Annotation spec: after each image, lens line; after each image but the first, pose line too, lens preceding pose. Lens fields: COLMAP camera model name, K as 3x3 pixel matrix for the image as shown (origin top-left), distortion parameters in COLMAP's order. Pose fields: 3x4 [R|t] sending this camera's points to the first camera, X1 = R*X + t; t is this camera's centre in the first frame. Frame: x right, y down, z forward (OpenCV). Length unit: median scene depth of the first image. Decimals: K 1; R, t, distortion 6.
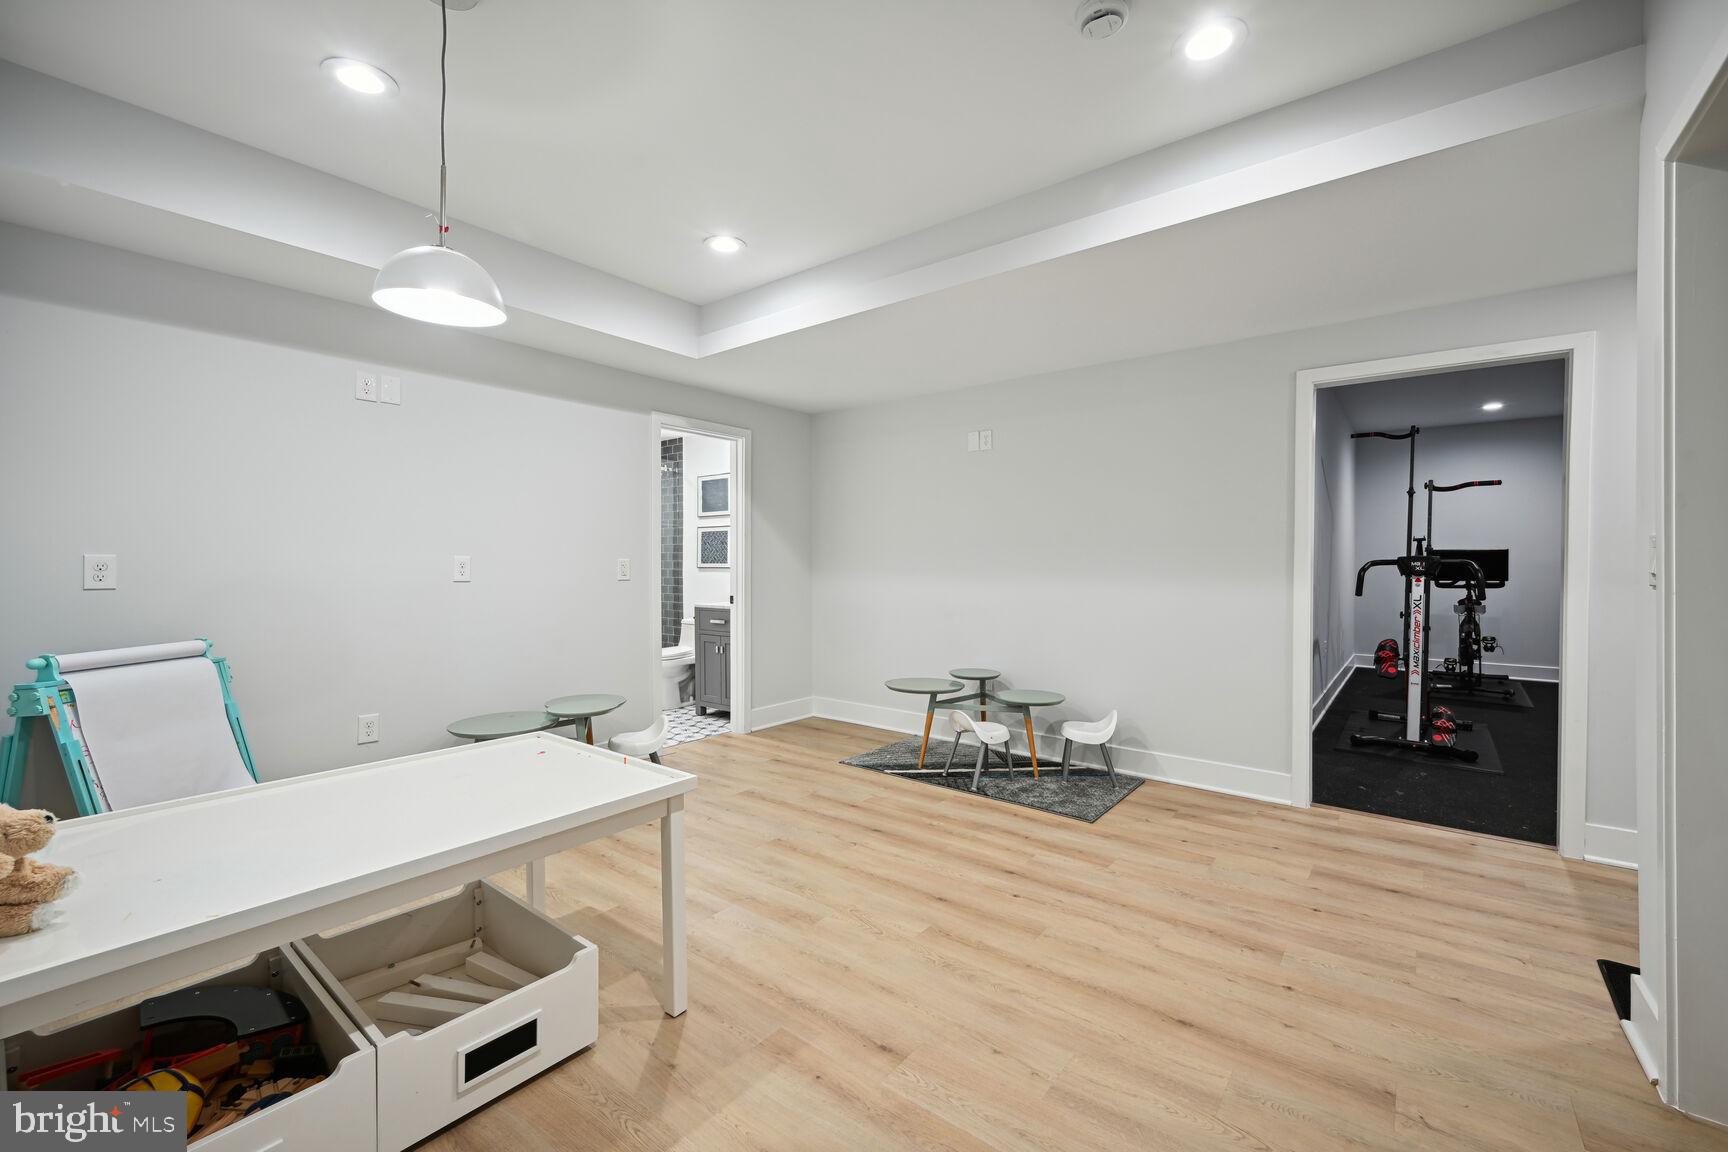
lens RADIAL K [[698.3, 0, 862.6], [0, 698.3, 572.7], [0, 0, 1]] dist [0.001701, 0.000065]
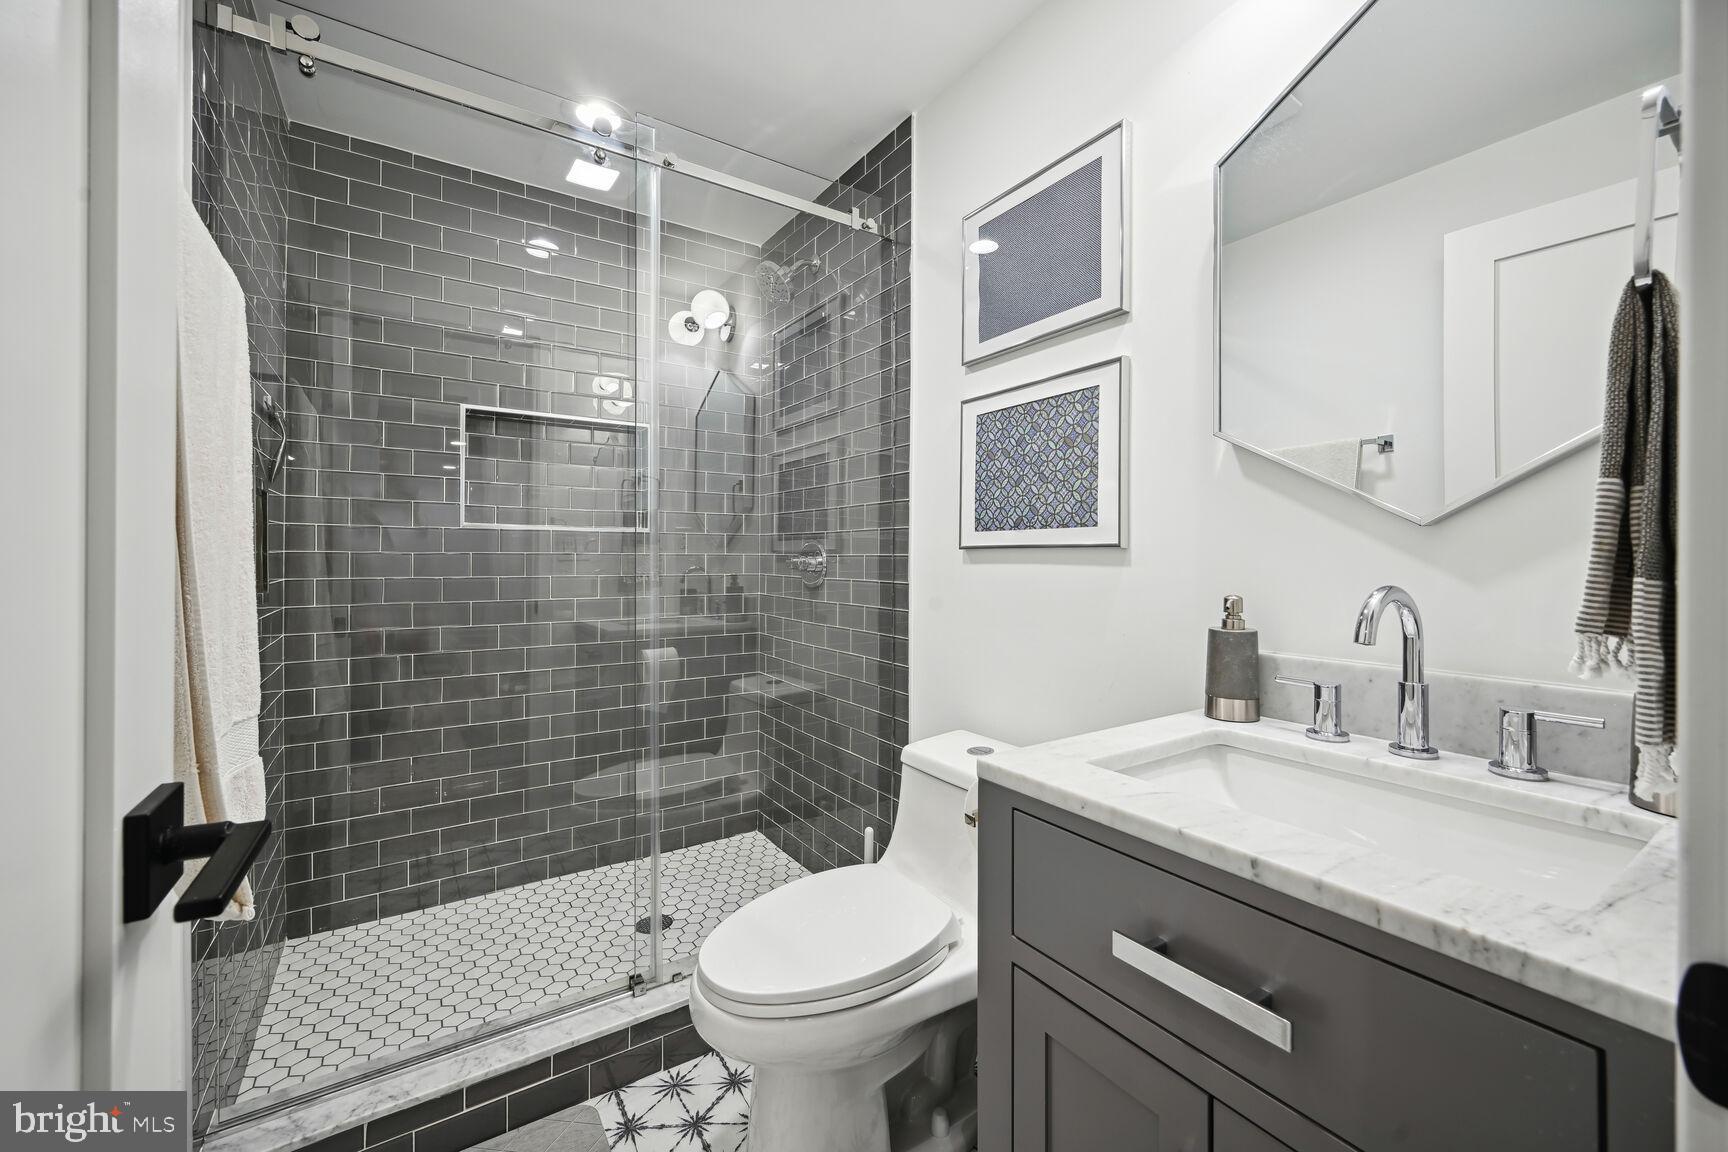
lens RADIAL K [[698.3, 0, 866.9], [0, 698.3, 565.2], [0, 0, 1]] dist [0.001701, 0.000065]
pose [[0.950024, 0.003719, -0.312153, -0.185801], [-0.003952, 0.999992, -0.000113, -0.000406], [0.312150, 0.001340, 0.950032, 0.727272]]
